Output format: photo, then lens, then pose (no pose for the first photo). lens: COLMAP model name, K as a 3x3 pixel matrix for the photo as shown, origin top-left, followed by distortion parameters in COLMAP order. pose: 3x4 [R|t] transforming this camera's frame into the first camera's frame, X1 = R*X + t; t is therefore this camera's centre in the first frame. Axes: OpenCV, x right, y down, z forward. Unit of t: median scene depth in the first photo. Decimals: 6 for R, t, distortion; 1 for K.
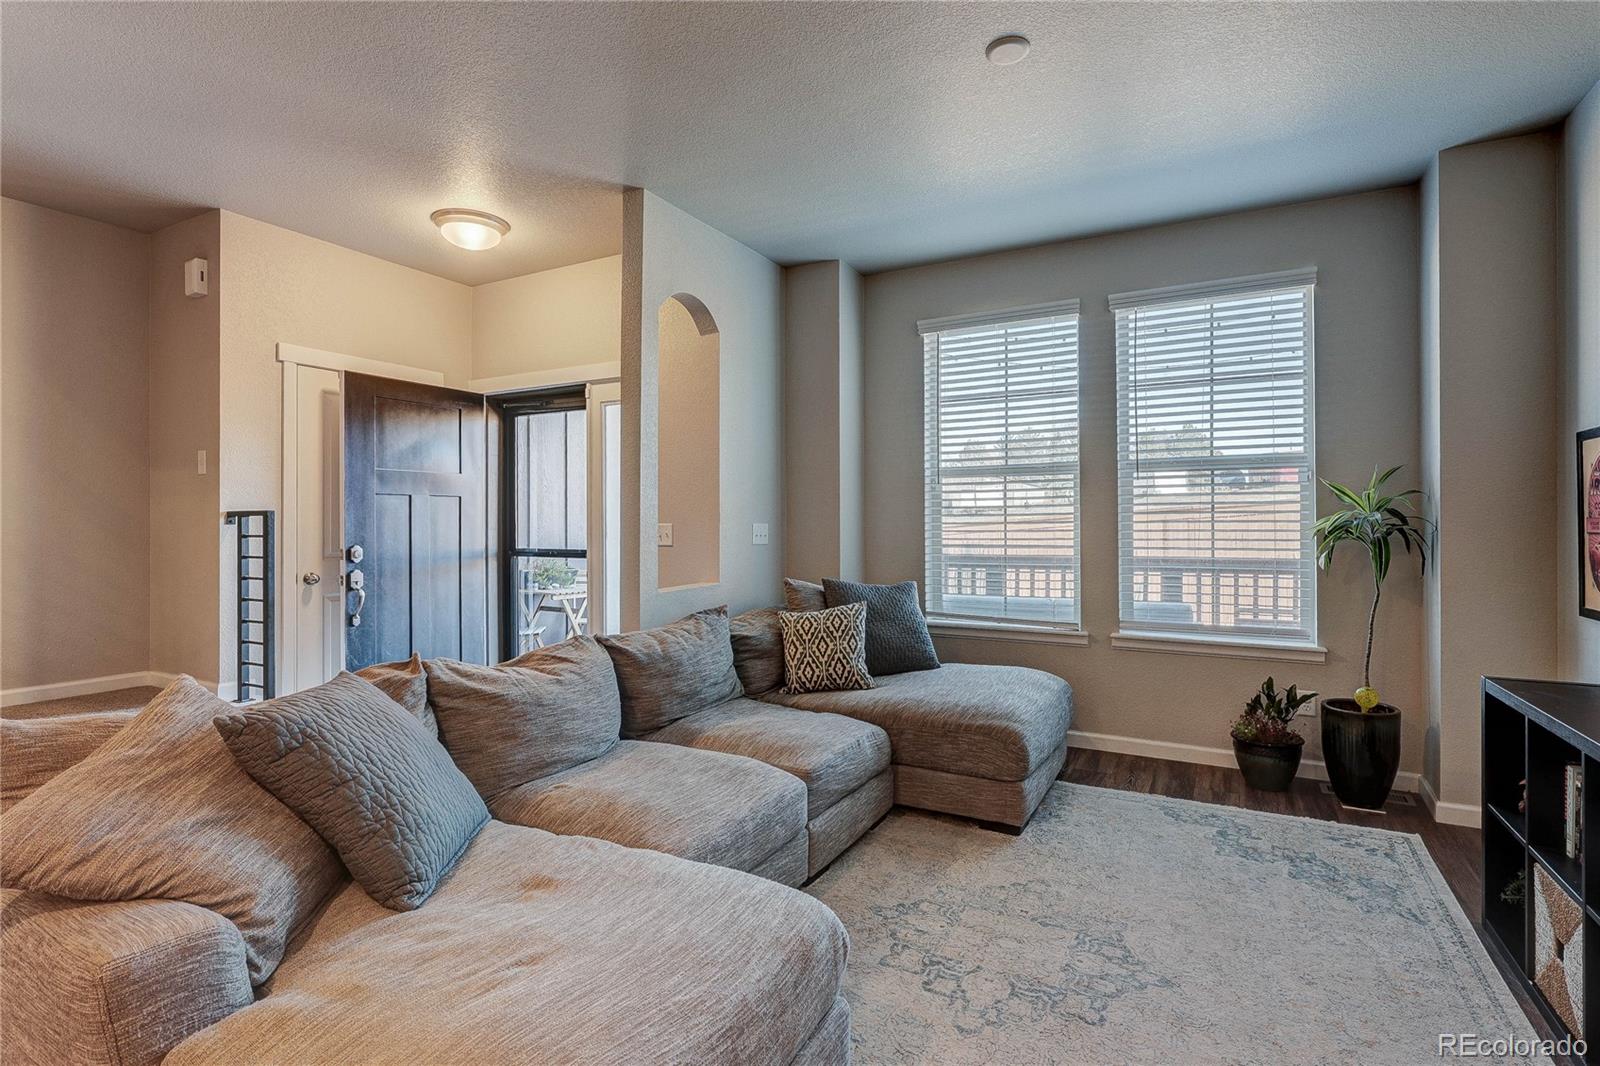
lens RADIAL K [[756.3, 0, 800.6], [0, 756.3, 518.2], [0, 0, 1]] dist [-0.000926, 0.000278]
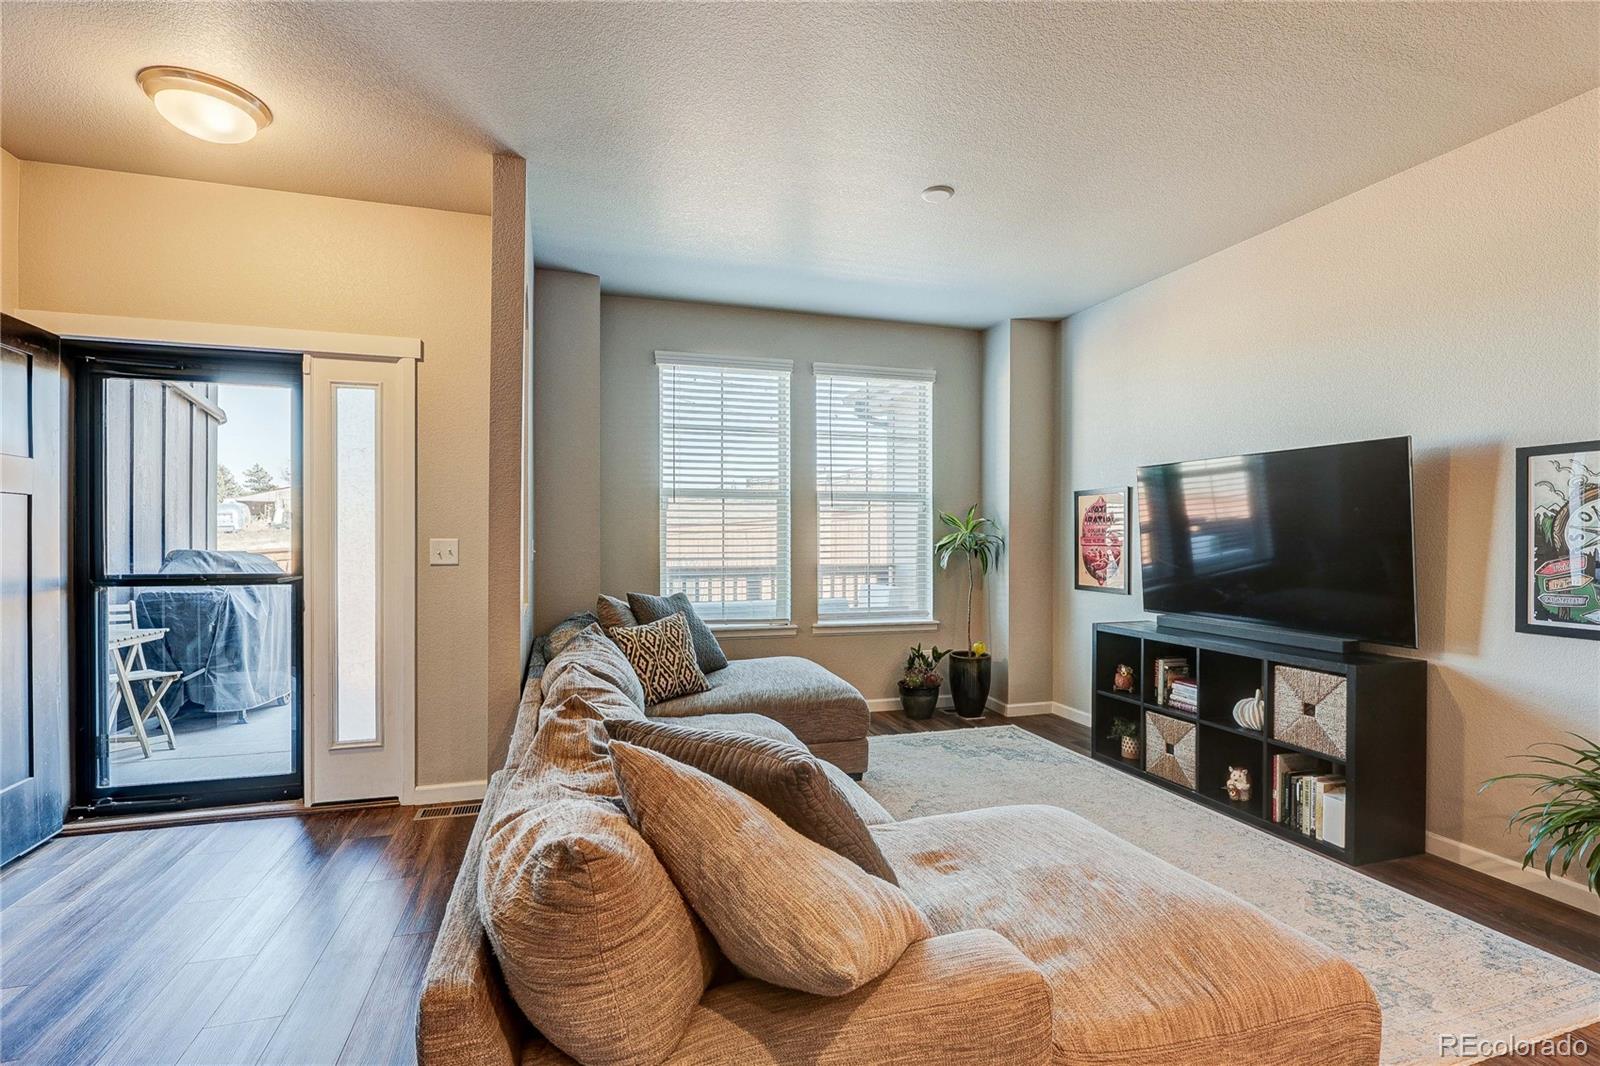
lens RADIAL K [[722.6, 0, 794.1], [0, 722.6, 537.4], [0, 0, 1]] dist [-0.003296, -0.000319]
pose [[0.708633, 0.003566, 0.705568, -0.535024], [-0.007657, 0.999967, 0.002636, 0.000652], [-0.705535, -0.007270, 0.708638, 0.164215]]
